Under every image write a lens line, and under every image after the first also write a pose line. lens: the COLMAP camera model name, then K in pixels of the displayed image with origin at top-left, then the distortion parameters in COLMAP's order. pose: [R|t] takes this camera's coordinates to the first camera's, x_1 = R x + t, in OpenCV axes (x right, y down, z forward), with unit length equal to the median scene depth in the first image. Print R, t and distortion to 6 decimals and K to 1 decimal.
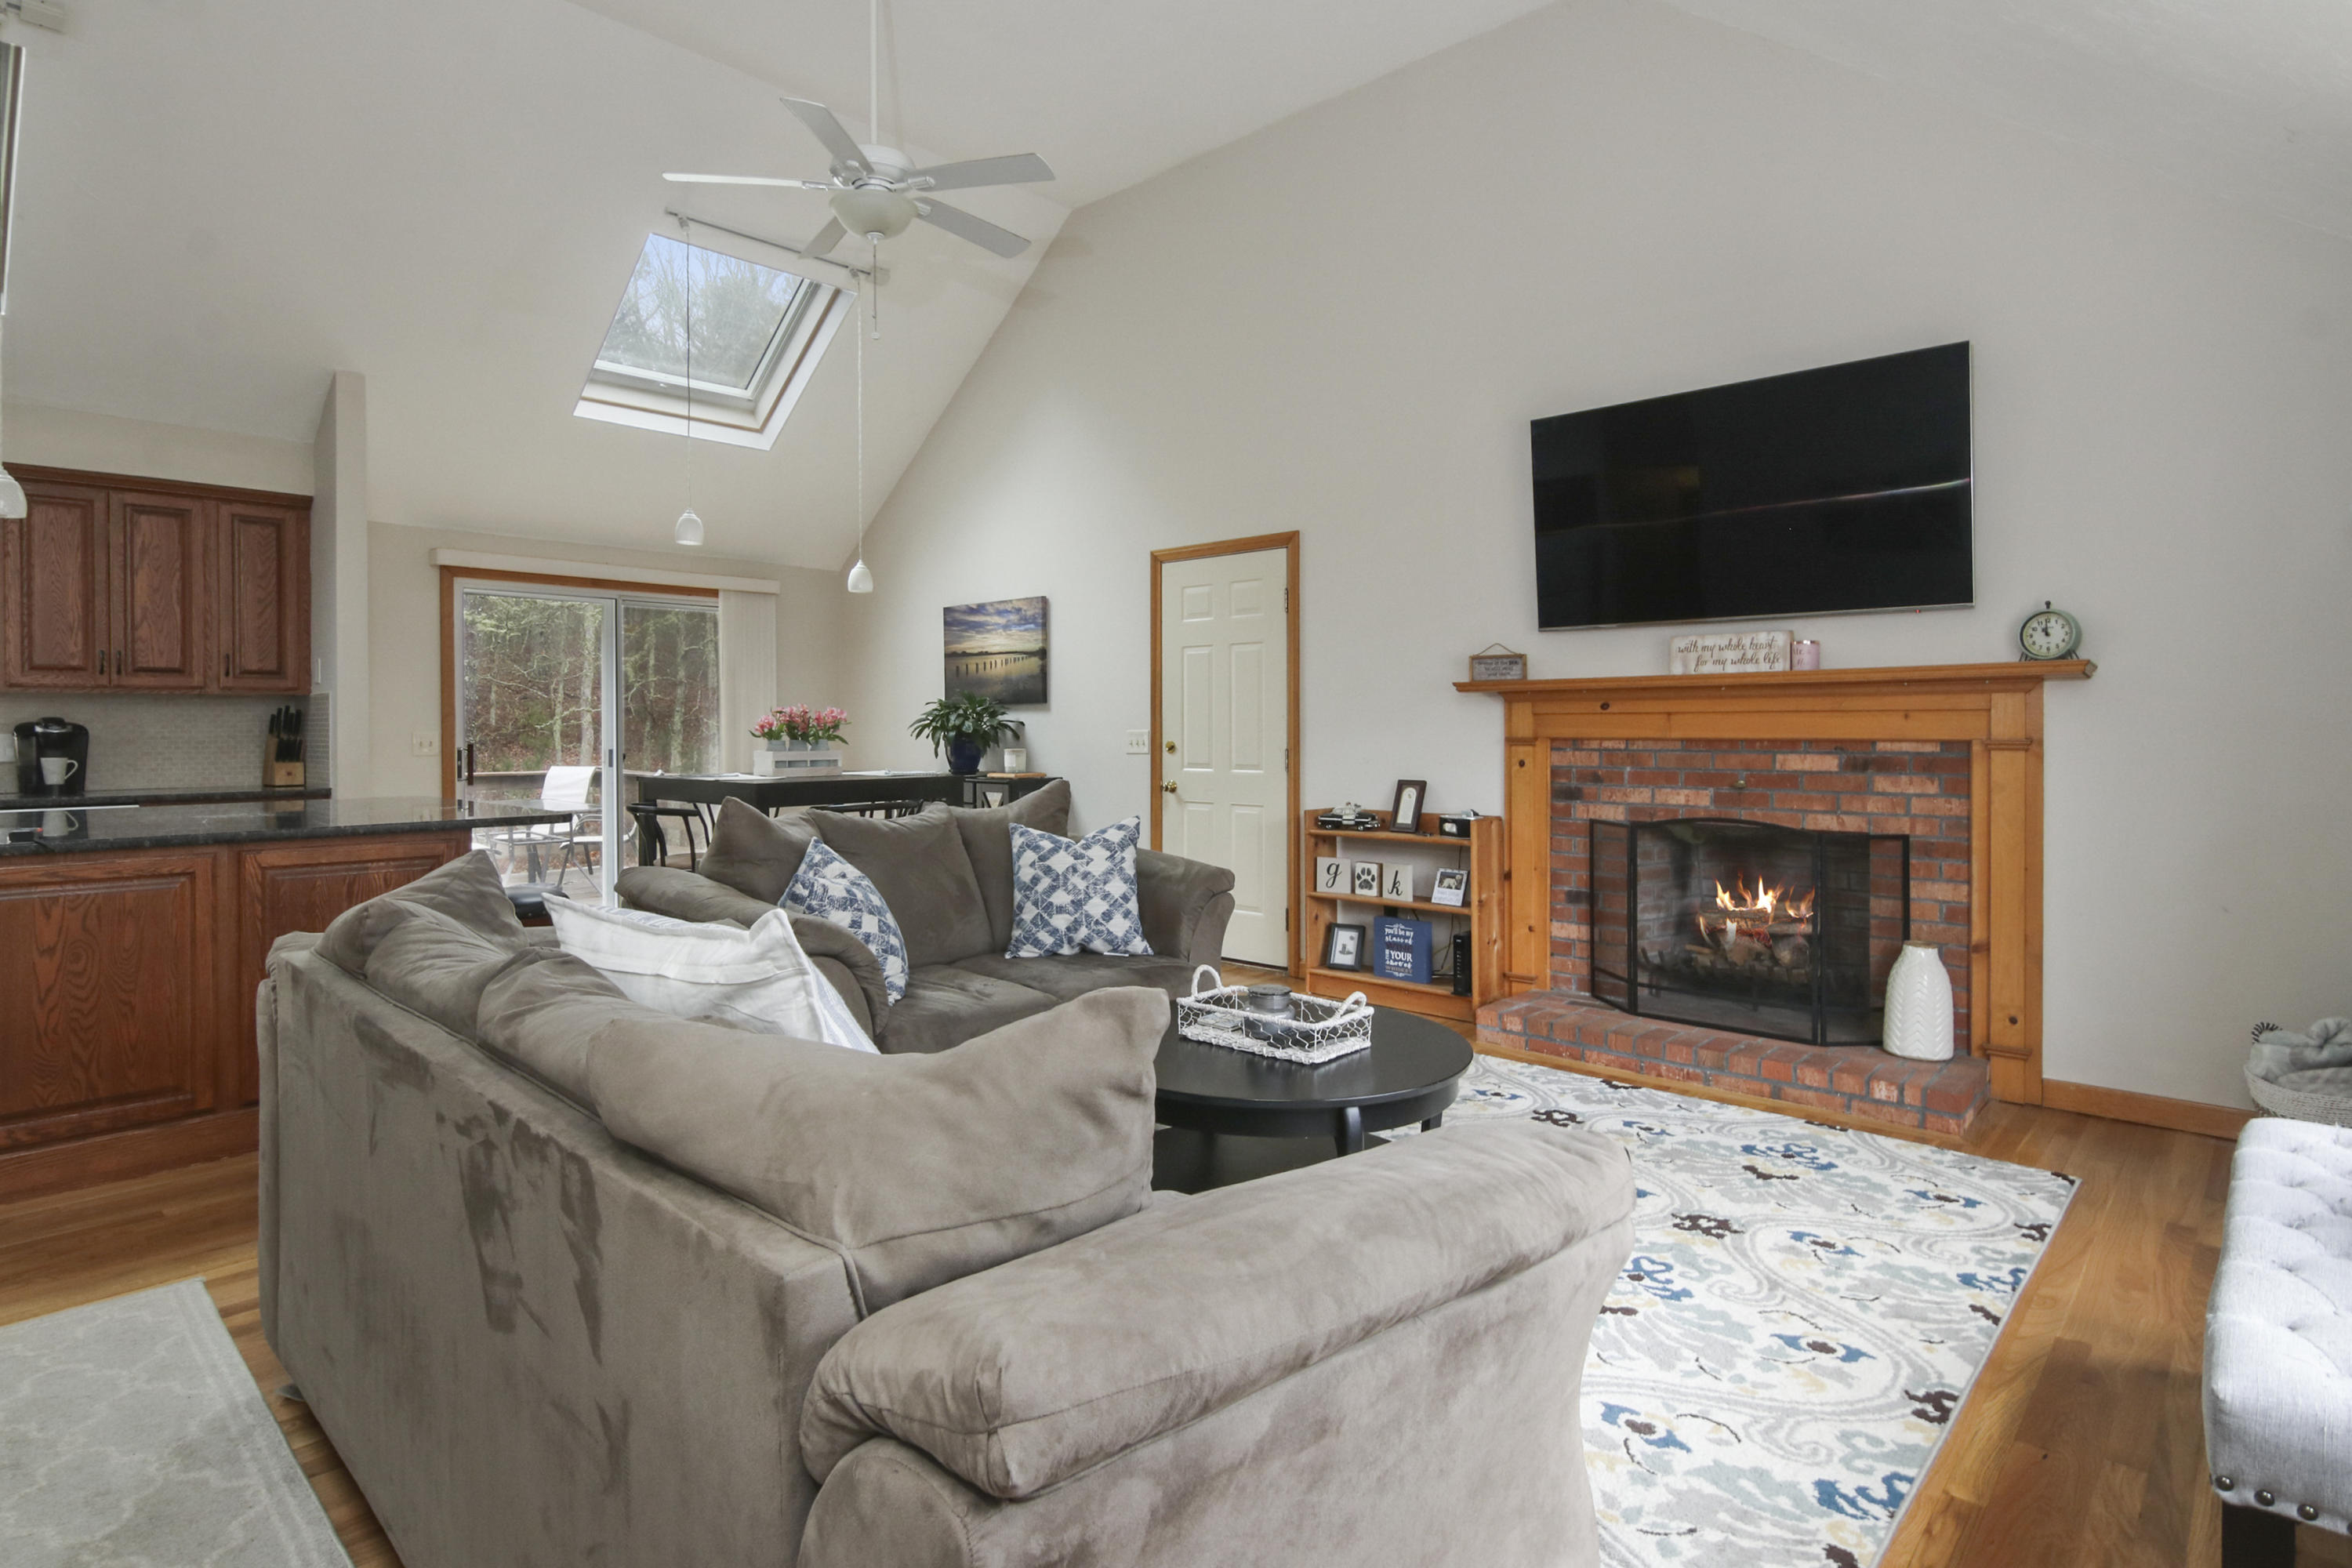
lens RADIAL K [[1210.2, 0, 1151.7], [0, 1210.2, 733.3], [0, 0, 1]] dist [-0.000231, -0.007750]
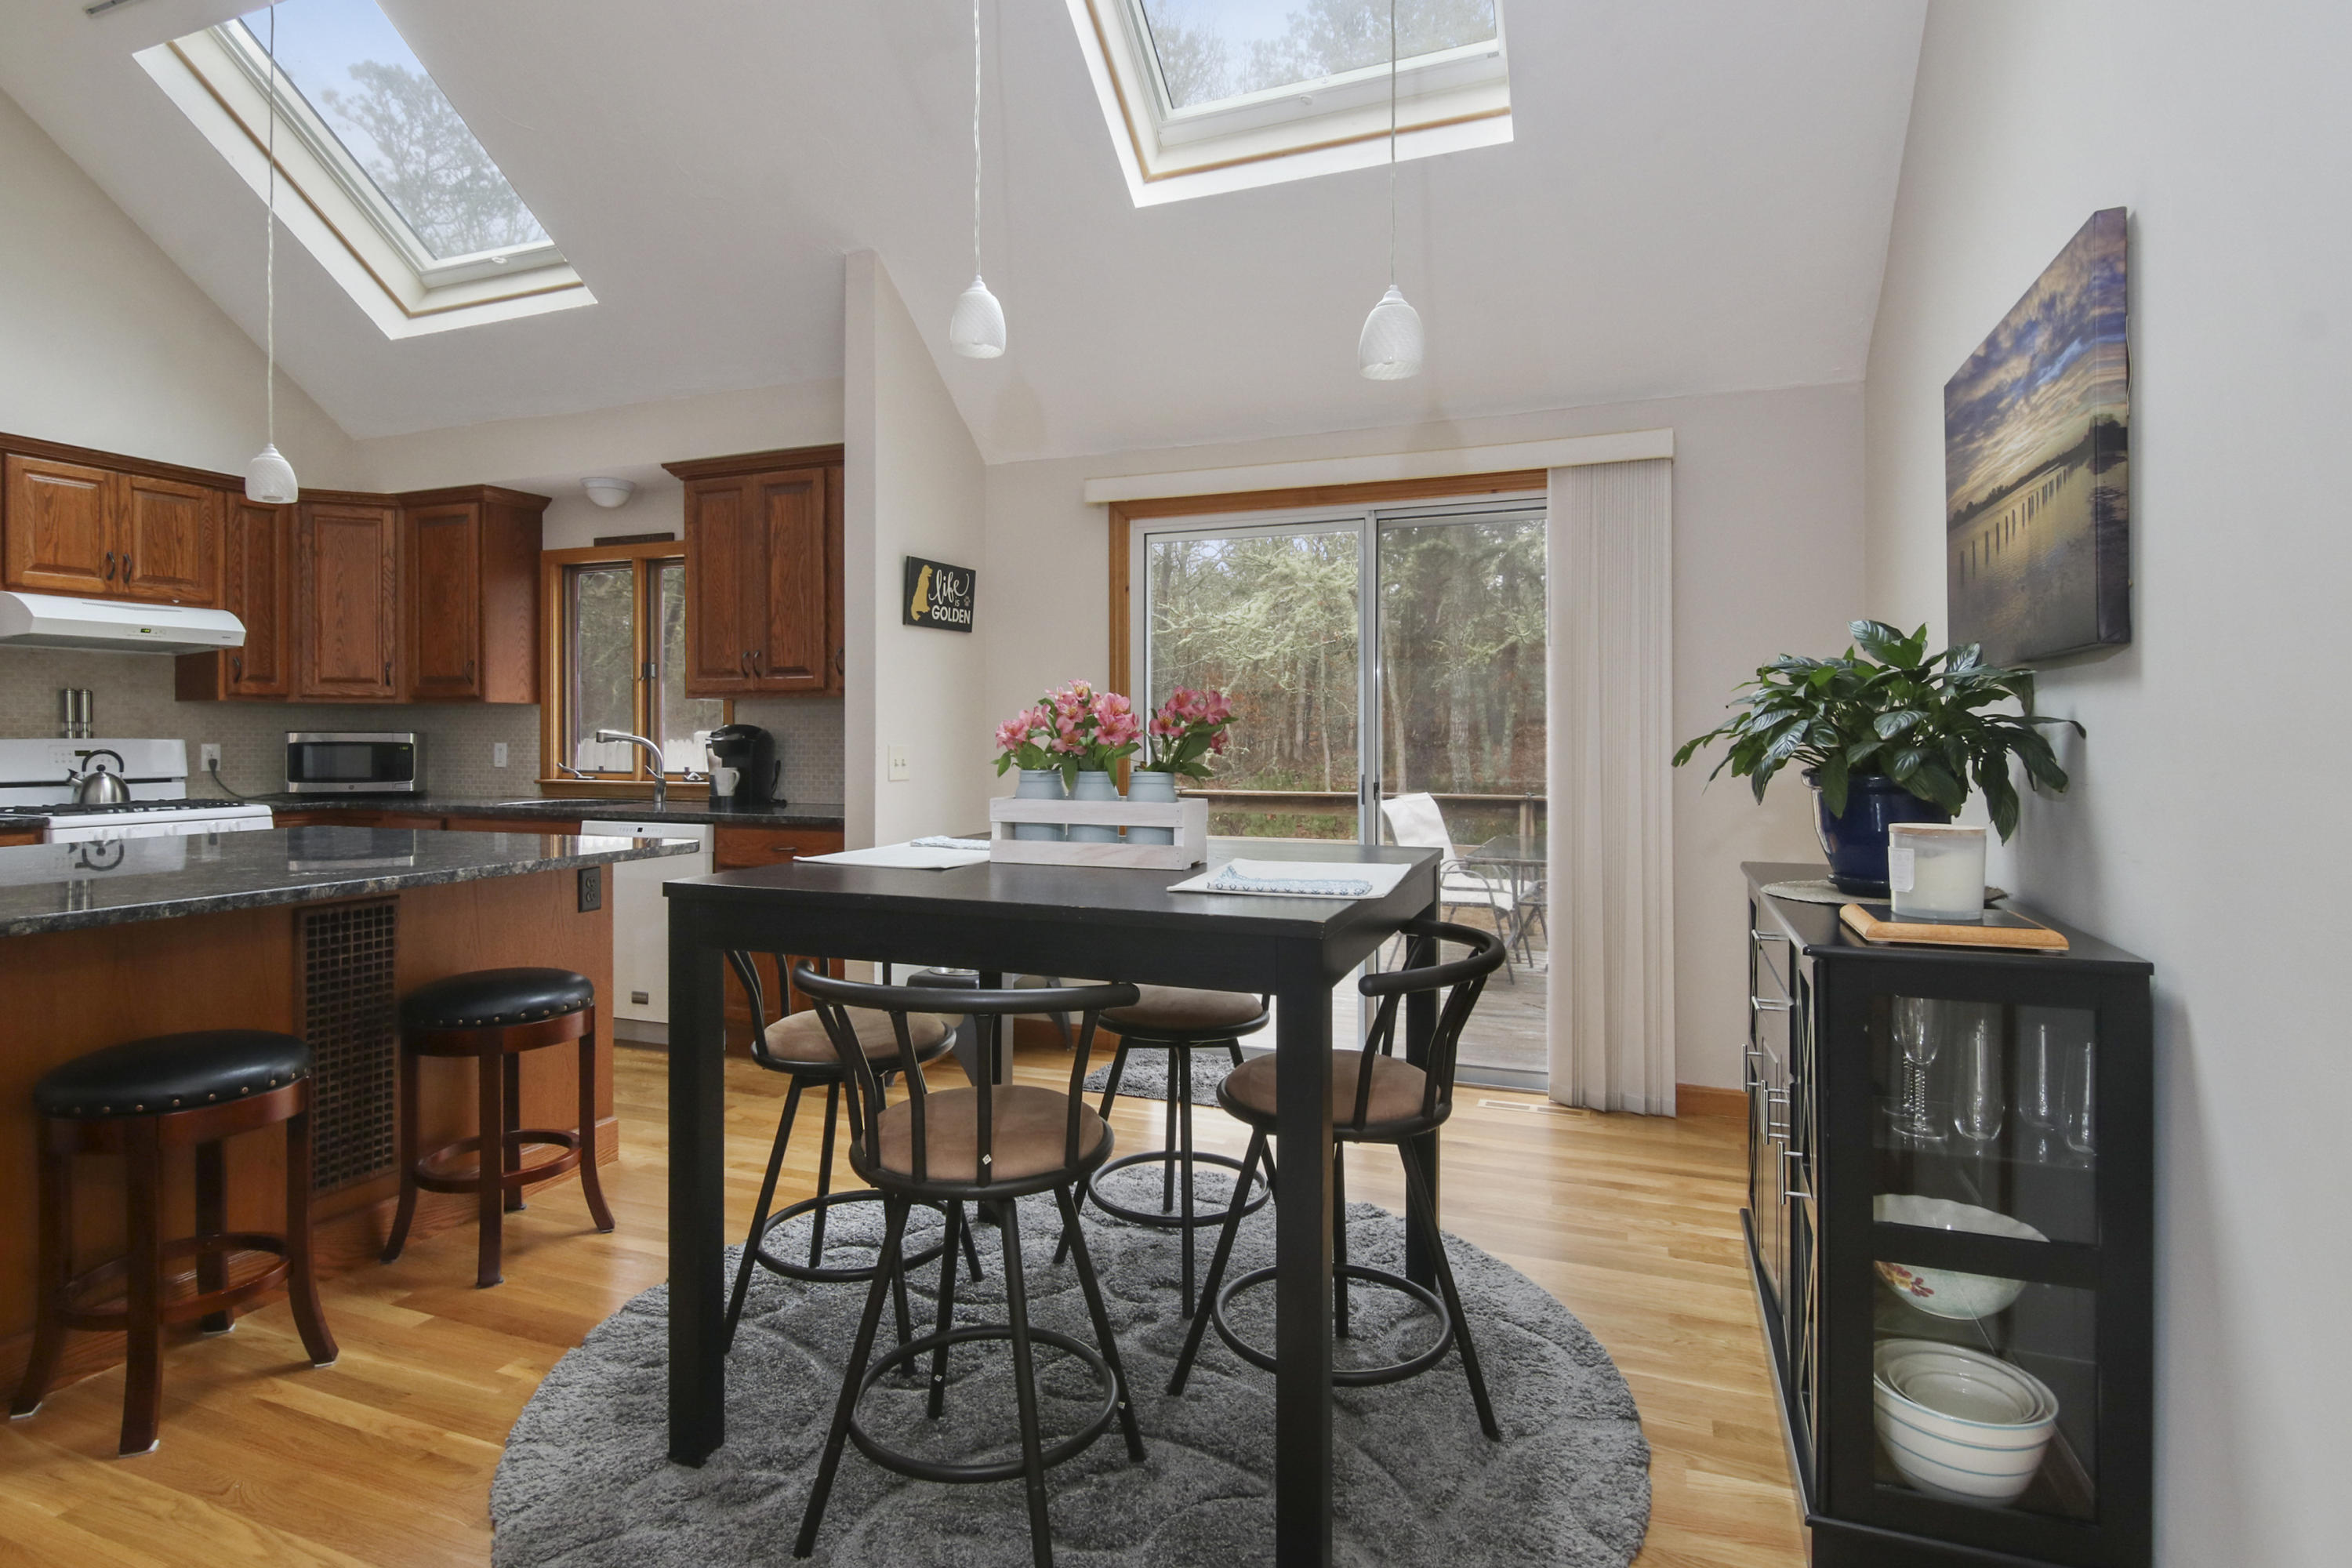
lens RADIAL K [[1210.2, 0, 1155.3], [0, 1210.2, 732.3], [0, 0, 1]] dist [-0.000231, -0.007750]
pose [[0.366519, -0.001462, -0.930410, 0.083171], [-0.007084, 0.999965, -0.004362, -0.005252], [0.930384, 0.008190, 0.366496, 0.895985]]
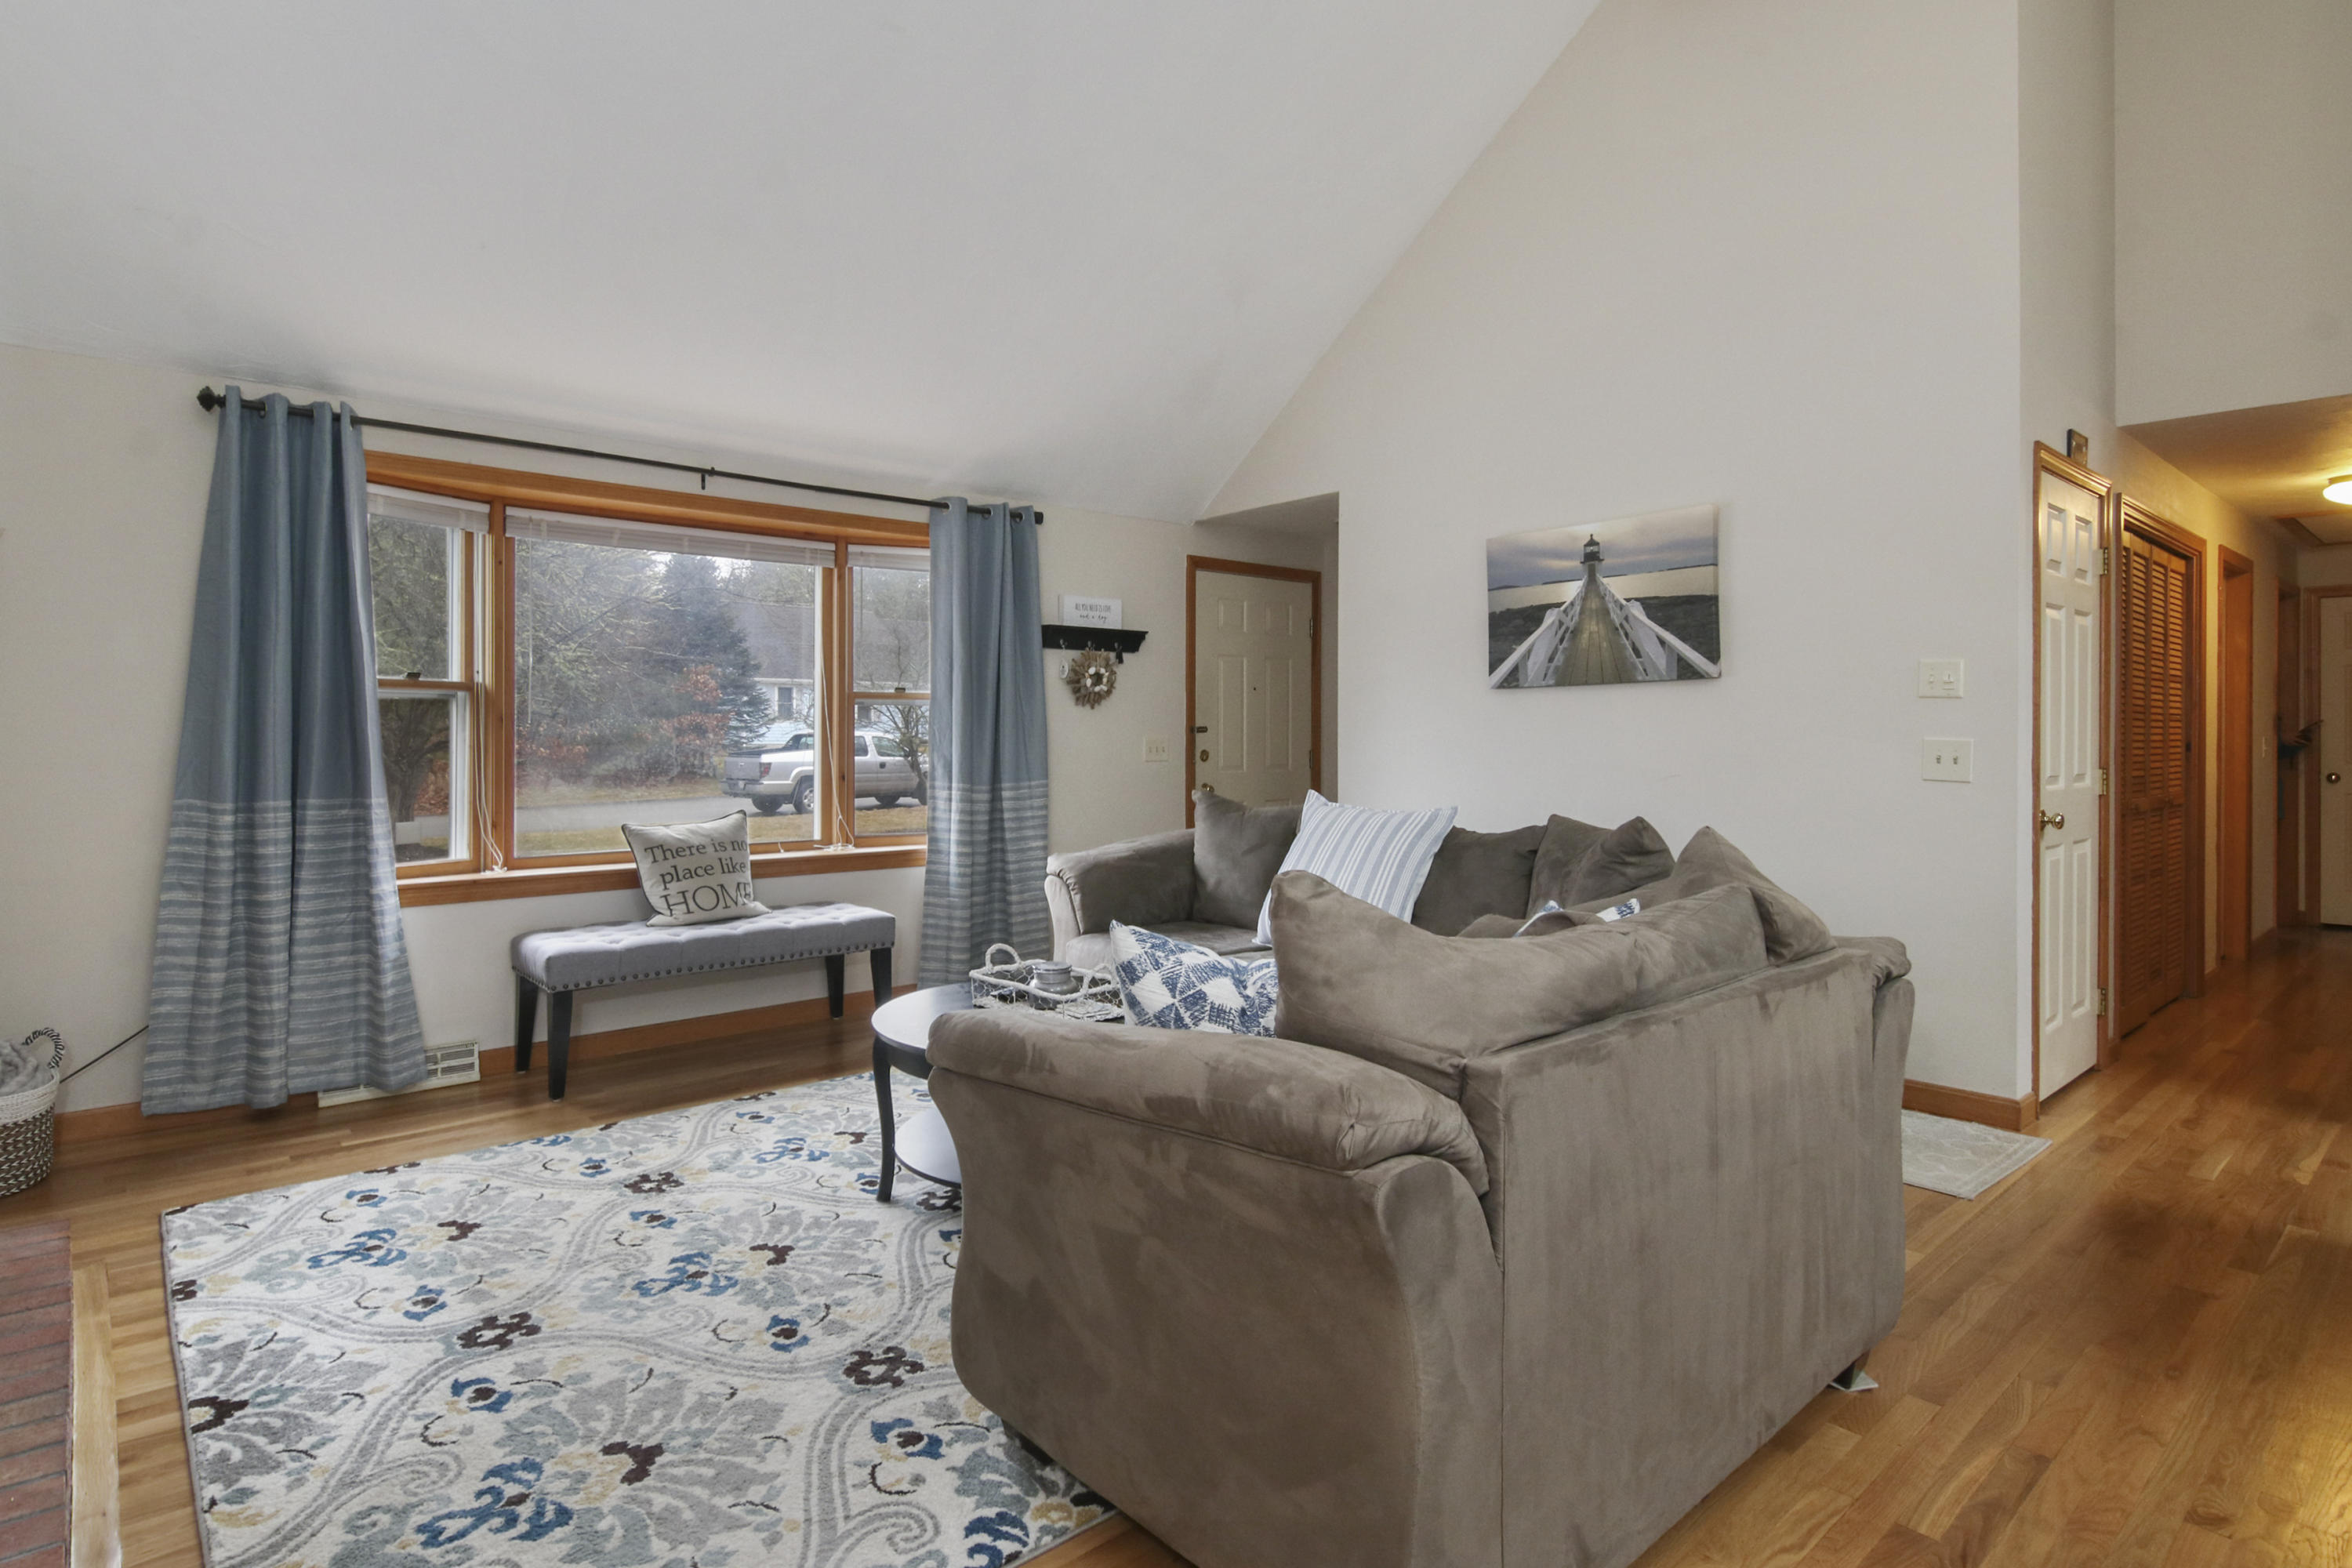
lens RADIAL K [[1210.2, 0, 1142.9], [0, 1210.2, 750.0], [0, 0, 1]] dist [-0.000231, -0.007750]
pose [[-0.995070, -0.000029, 0.099173, -0.047482], [0.002040, 0.999782, 0.020757, -0.004610], [-0.099152, 0.020856, -0.994854, 1.040740]]
